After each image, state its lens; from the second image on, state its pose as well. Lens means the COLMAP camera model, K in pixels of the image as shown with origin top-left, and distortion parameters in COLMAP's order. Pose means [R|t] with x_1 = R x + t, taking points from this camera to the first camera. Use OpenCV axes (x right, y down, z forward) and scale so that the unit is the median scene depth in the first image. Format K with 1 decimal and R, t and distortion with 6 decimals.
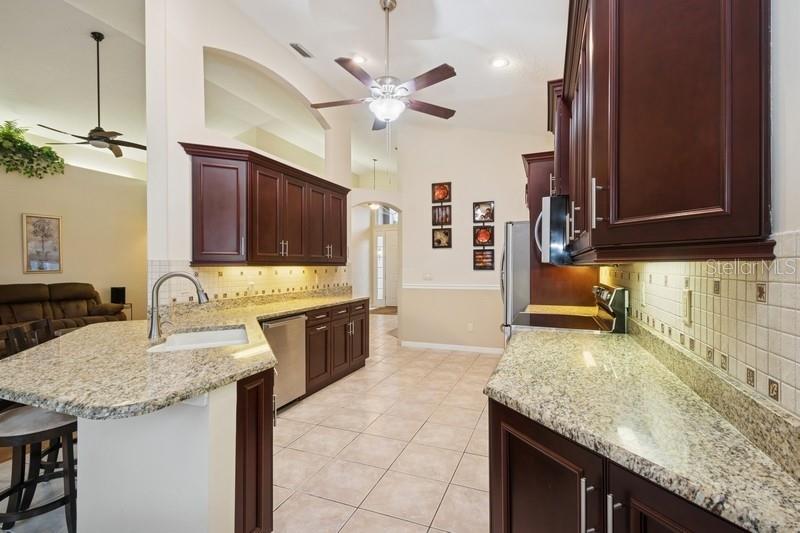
lens RADIAL K [[383.7, 0, 400.0], [0, 383.7, 266.5], [0, 0, 1]] dist [0.001389, 0.000007]
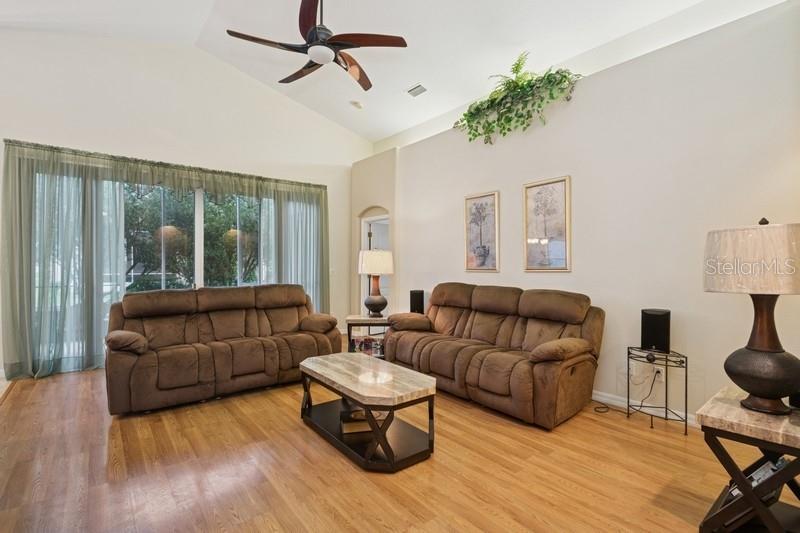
lens RADIAL K [[373.3, 0, 400.0], [0, 373.3, 266.5], [0, 0, 1]] dist [0.000548, 0.000016]
pose [[-0.511639, -0.007206, -0.859170, -0.287932], [-0.015271, 0.999883, 0.000708, 0.010721], [0.859065, 0.013482, -0.511690, 1.133222]]
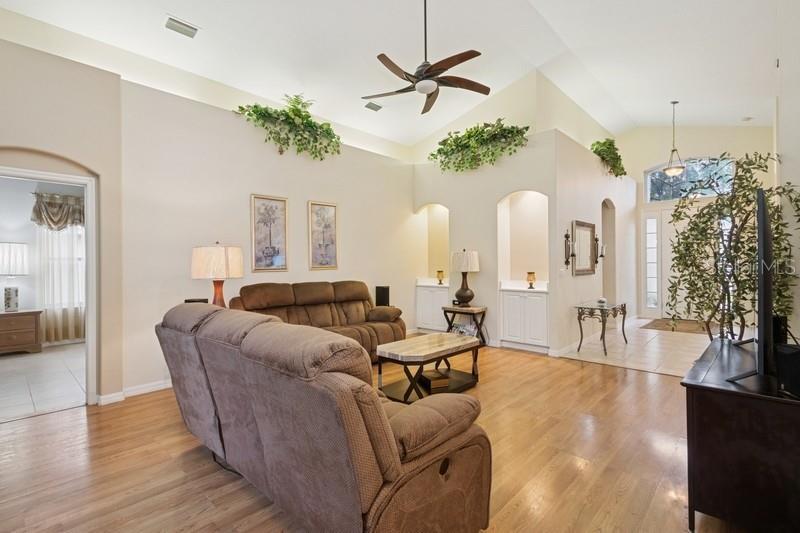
lens RADIAL K [[379.1, 0, 371.5], [0, 379.1, 265.9], [0, 0, 1]] dist [0.000135, -0.000150]
pose [[0.907222, -0.001851, -0.420647, -0.482219], [0.005743, 0.999952, 0.007986, 0.003449], [0.420612, -0.009660, 0.907189, 0.274051]]
